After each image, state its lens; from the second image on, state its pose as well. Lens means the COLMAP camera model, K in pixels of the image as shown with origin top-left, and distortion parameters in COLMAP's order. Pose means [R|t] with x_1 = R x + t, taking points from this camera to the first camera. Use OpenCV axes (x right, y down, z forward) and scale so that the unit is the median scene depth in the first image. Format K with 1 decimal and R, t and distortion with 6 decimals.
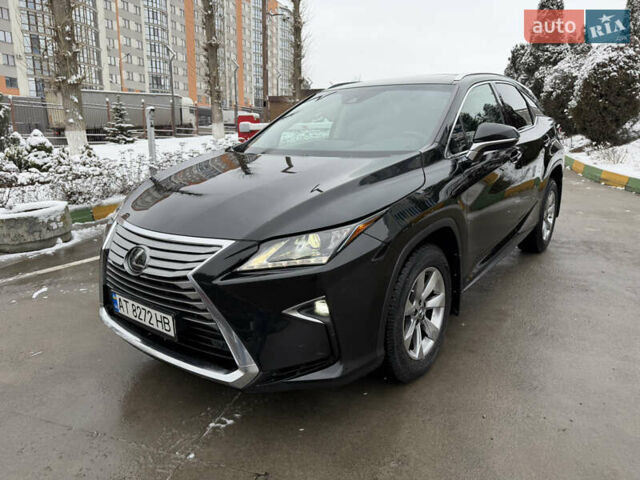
lens RADIAL K [[452.9, 0, 319.9], [0, 452.9, 238.9], [0, 0, 1]] dist [0.028697, -0.032371]
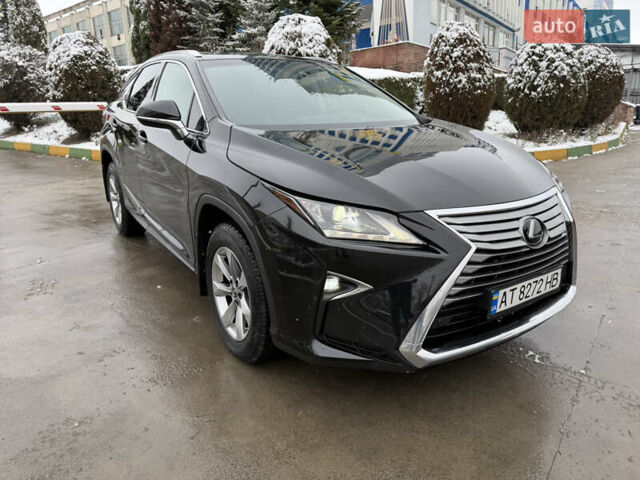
lens RADIAL K [[452.9, 0, 319.4], [0, 452.9, 239.1], [0, 0, 1]] dist [0.028697, -0.032371]
pose [[0.293255, -0.249572, 0.922884, -0.630781], [0.245414, 0.952630, 0.179633, -0.096169], [-0.923998, 0.173810, 0.340612, 0.498060]]
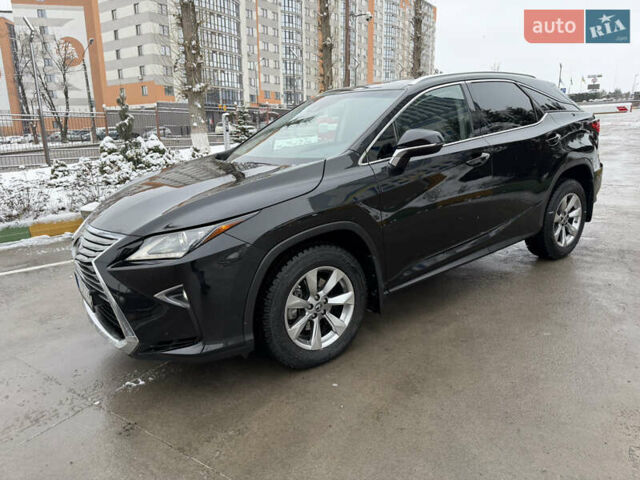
lens RADIAL K [[452.9, 0, 317.7], [0, 452.9, 238.8], [0, 0, 1]] dist [0.028697, -0.032371]
pose [[0.959704, 0.037970, -0.278435, 0.278750], [-0.034901, 0.999263, 0.015972, -0.010799], [0.278836, -0.005611, 0.960322, -0.021707]]
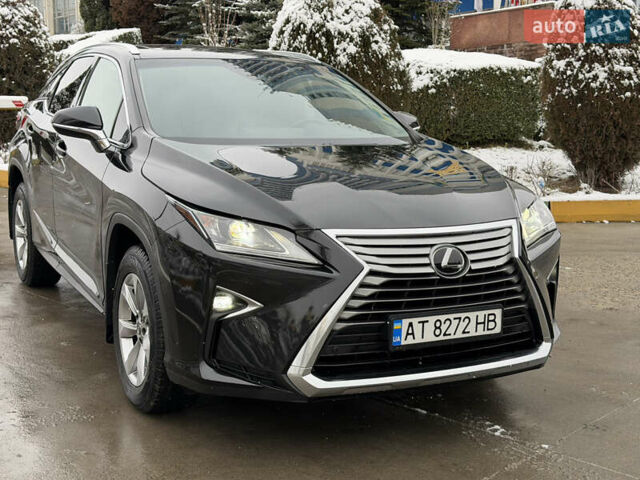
lens RADIAL K [[893.4, 0, 320.4], [0, 893.4, 234.9], [0, 0, 1]] dist [0.118050, 0.000000]
pose [[0.402685, -0.101197, 0.909728, -0.913979], [0.207937, 0.977999, 0.016749, -0.035130], [-0.891408, 0.182421, 0.414868, 0.236707]]
